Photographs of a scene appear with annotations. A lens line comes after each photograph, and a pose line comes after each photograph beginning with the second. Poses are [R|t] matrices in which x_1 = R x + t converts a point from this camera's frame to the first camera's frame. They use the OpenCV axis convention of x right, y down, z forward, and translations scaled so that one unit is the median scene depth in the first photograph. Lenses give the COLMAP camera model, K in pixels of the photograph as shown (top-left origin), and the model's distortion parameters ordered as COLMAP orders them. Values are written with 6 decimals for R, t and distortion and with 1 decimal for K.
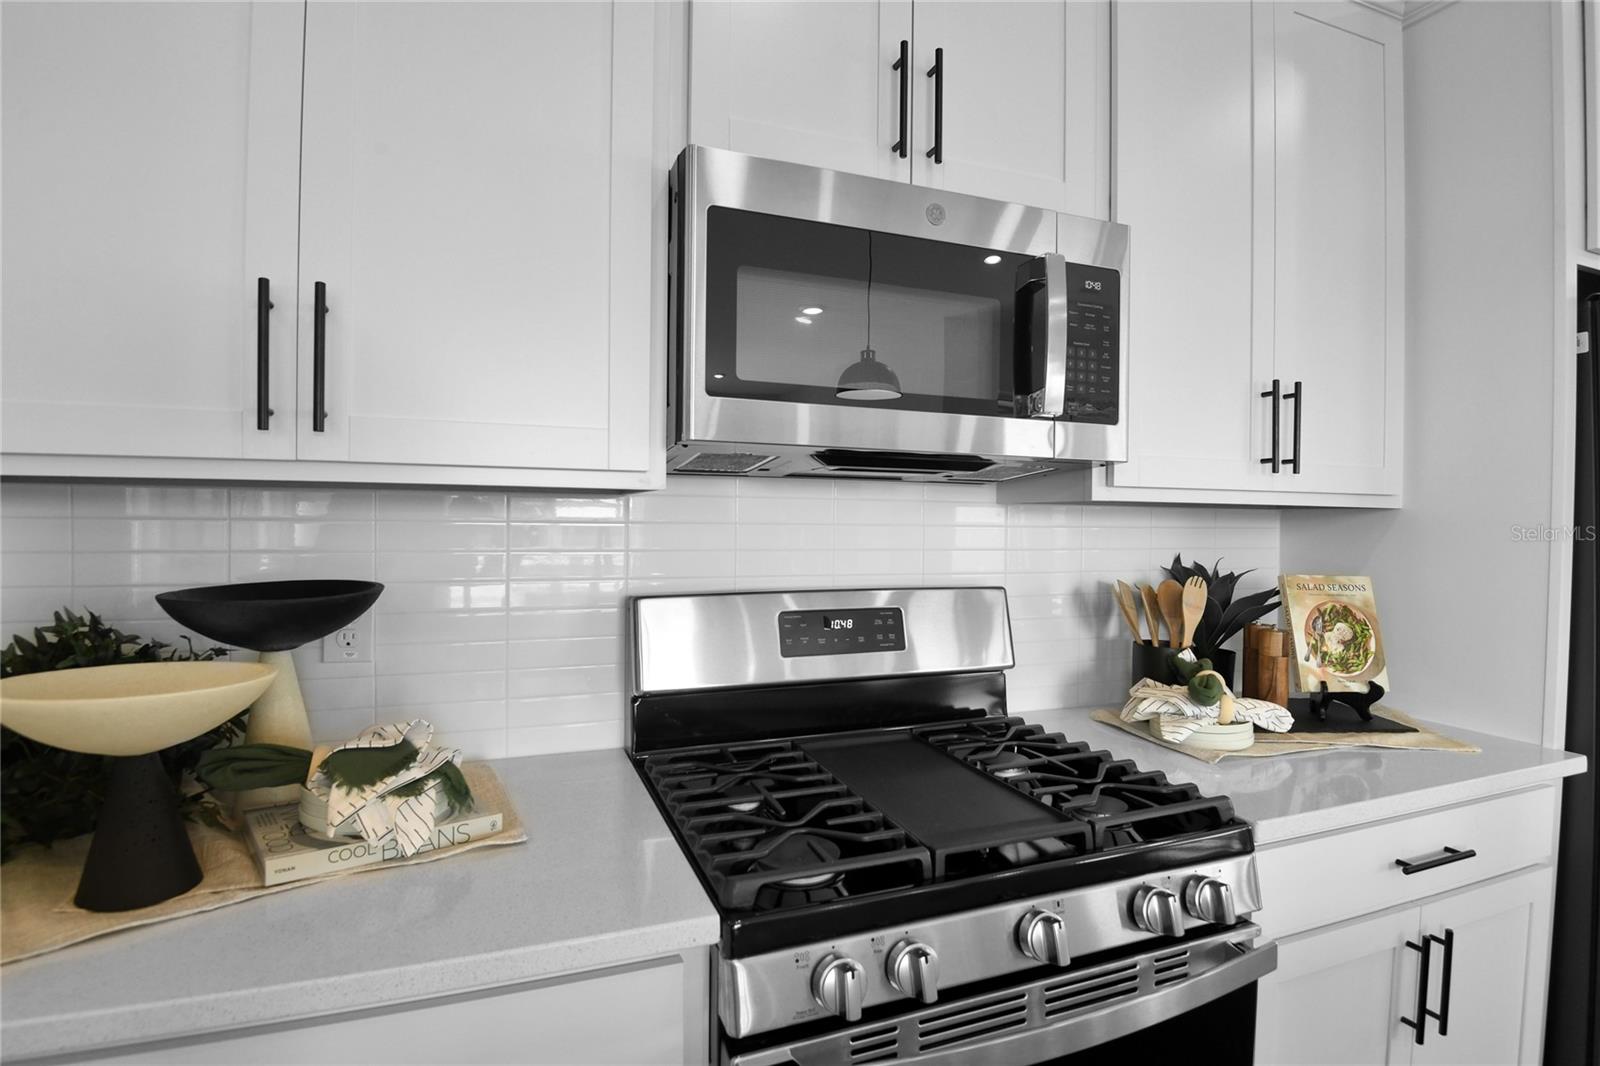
lens RADIAL K [[817.0, 0, 798.0], [0, 817.0, 529.7], [0, 0, 1]] dist [-0.017280, -0.002515]
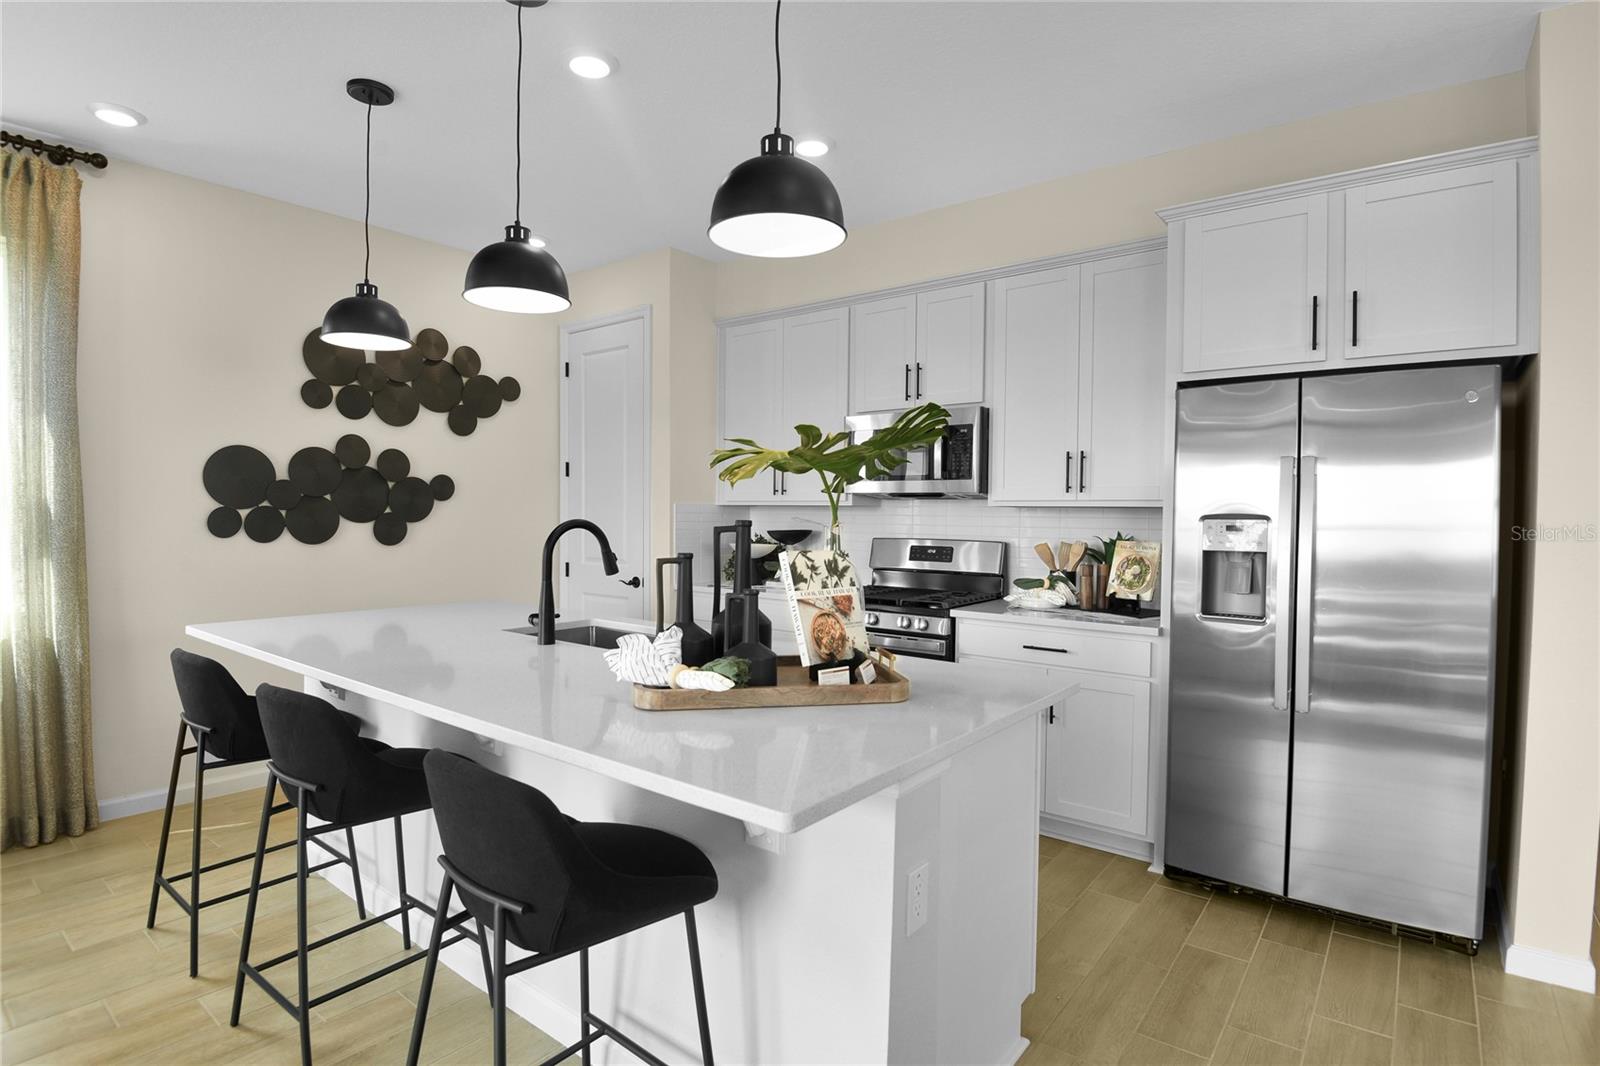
lens RADIAL K [[817.0, 0, 798.5], [0, 817.0, 533.3], [0, 0, 1]] dist [-0.017280, -0.002515]
pose [[0.517647, 0.017648, -0.855412, 2.144515], [-0.010034, 0.999844, 0.014556, 0.017731], [0.855535, 0.001048, 0.517744, -0.811630]]
